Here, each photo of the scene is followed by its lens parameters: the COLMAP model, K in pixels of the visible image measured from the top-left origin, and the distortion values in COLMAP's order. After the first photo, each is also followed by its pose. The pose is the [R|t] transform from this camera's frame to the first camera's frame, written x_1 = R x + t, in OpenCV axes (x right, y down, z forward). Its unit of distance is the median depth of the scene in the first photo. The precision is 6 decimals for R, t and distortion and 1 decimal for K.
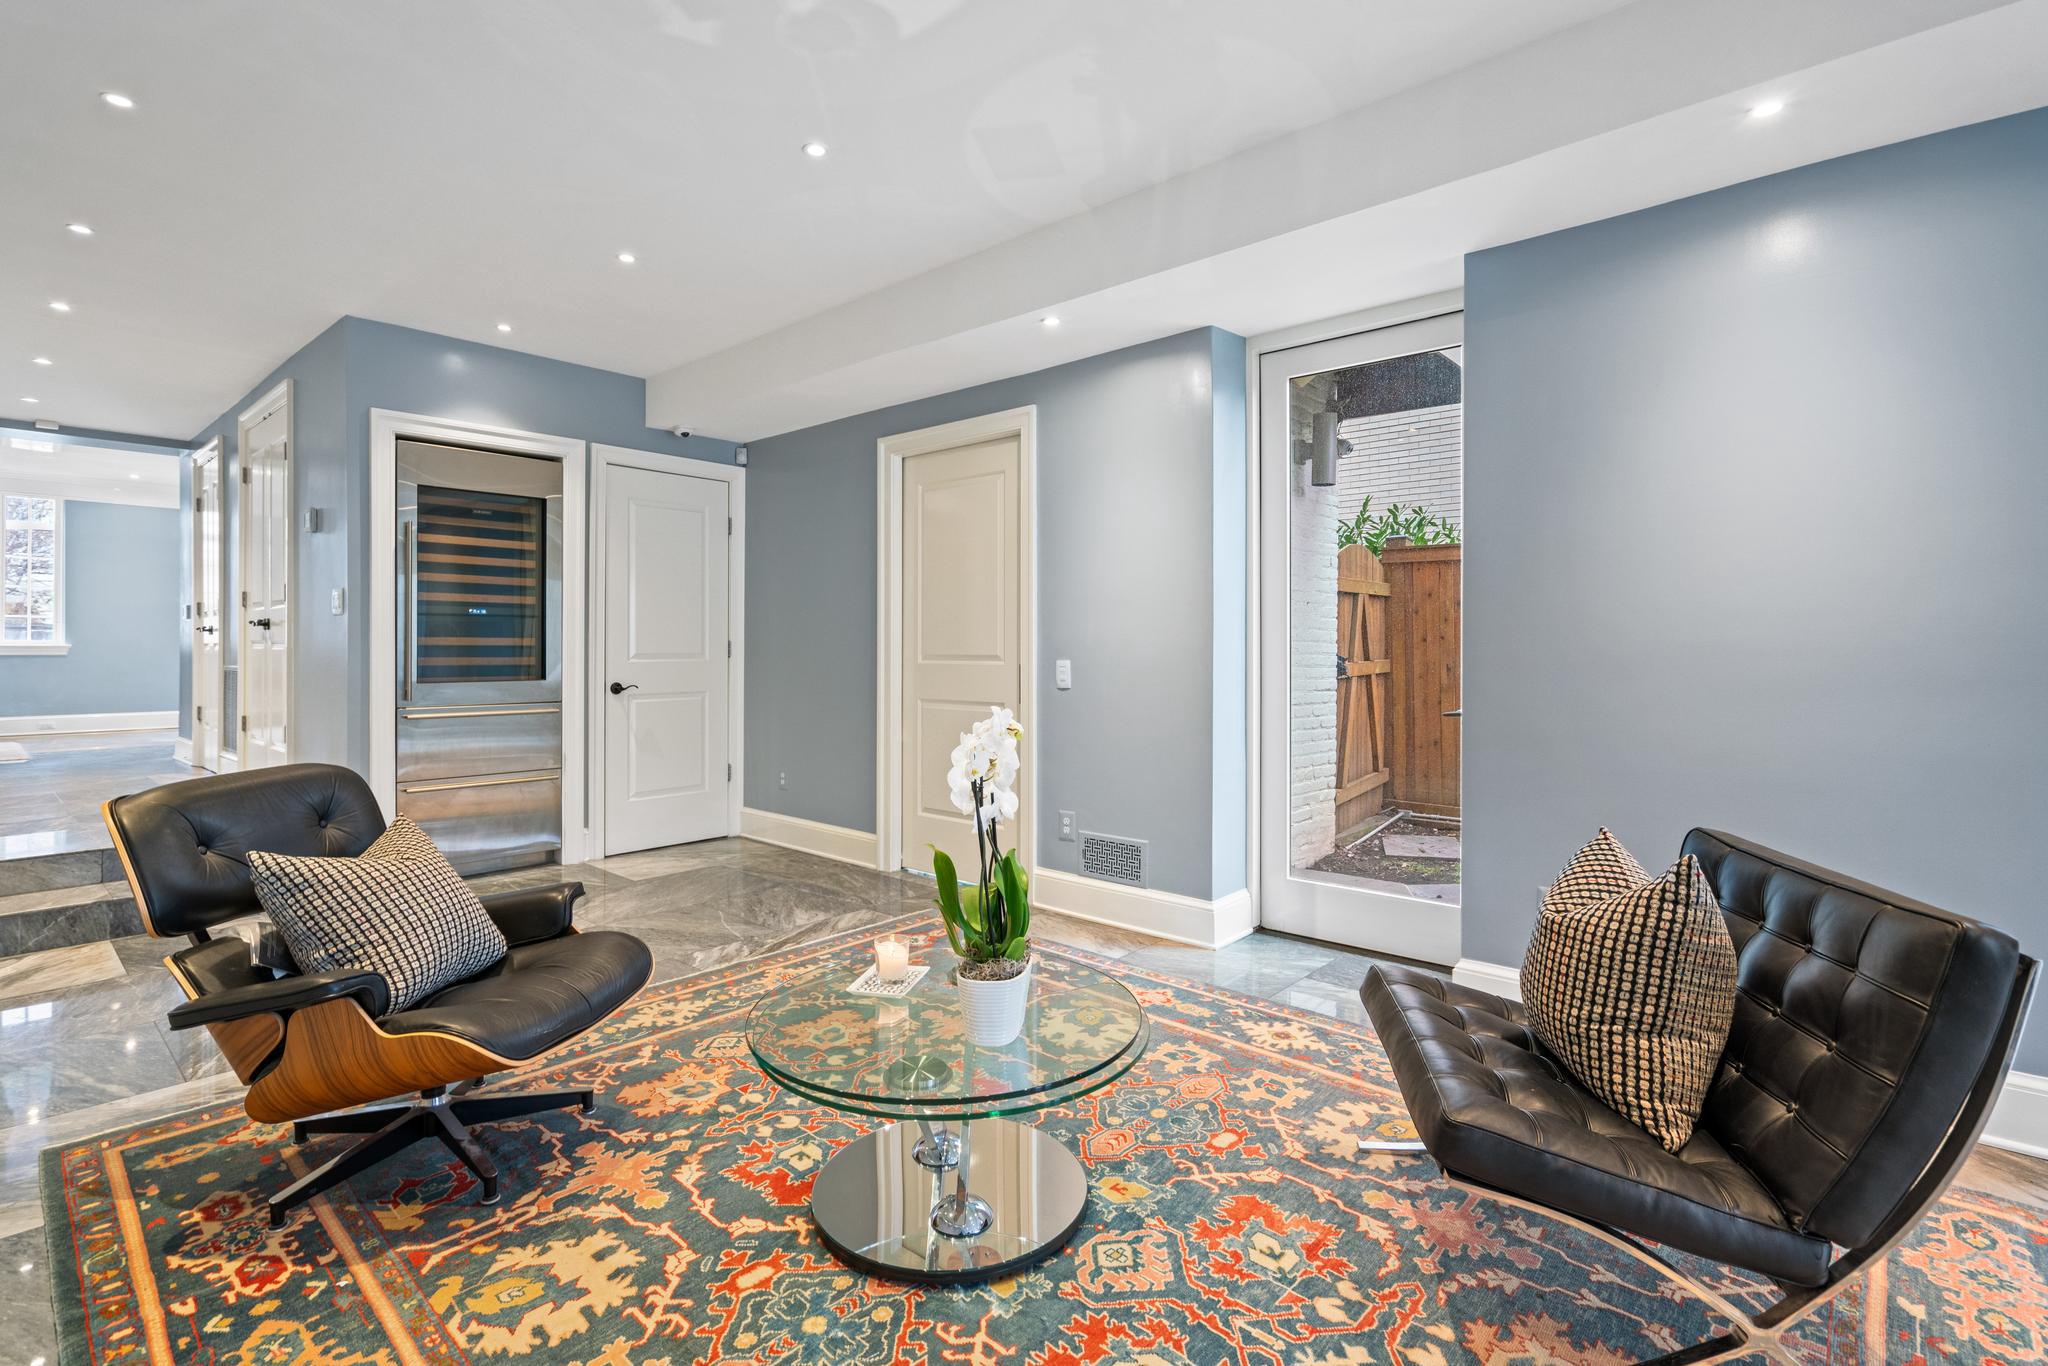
lens RADIAL K [[952.0, 0, 1007.4], [0, 952.0, 642.2], [0, 0, 1]] dist [-0.007102, 0.003093]
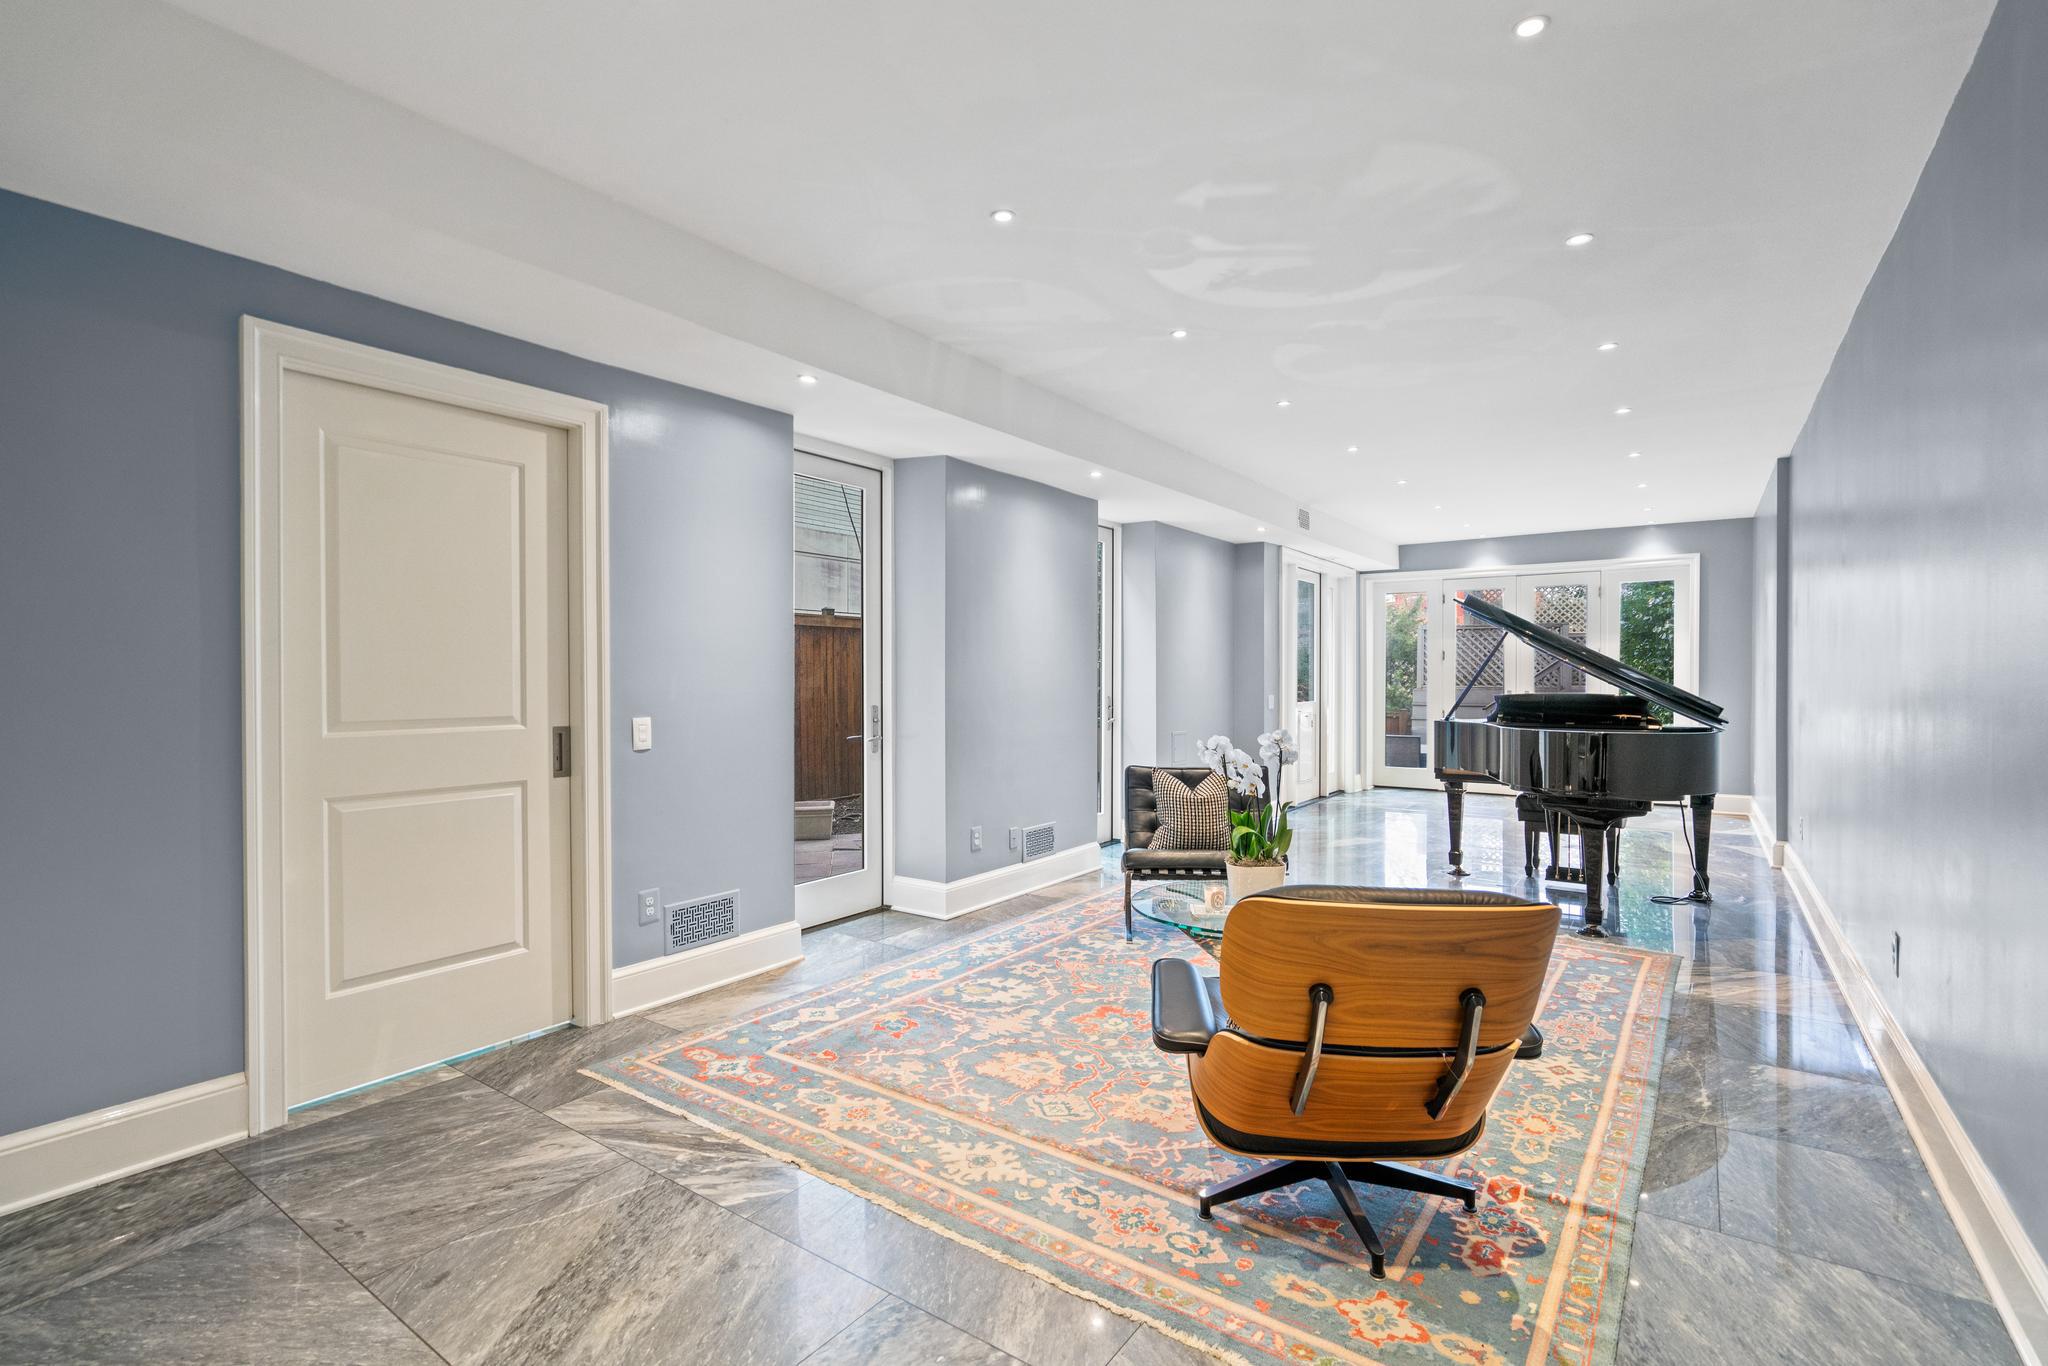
lens RADIAL K [[952.0, 0, 1022.6], [0, 952.0, 683.8], [0, 0, 1]] dist [-0.007102, 0.003093]
pose [[-0.116179, -0.006643, 0.993206, -1.289911], [-0.002633, 0.999976, 0.006380, -0.027884], [-0.993225, -0.001874, -0.116194, 1.165632]]
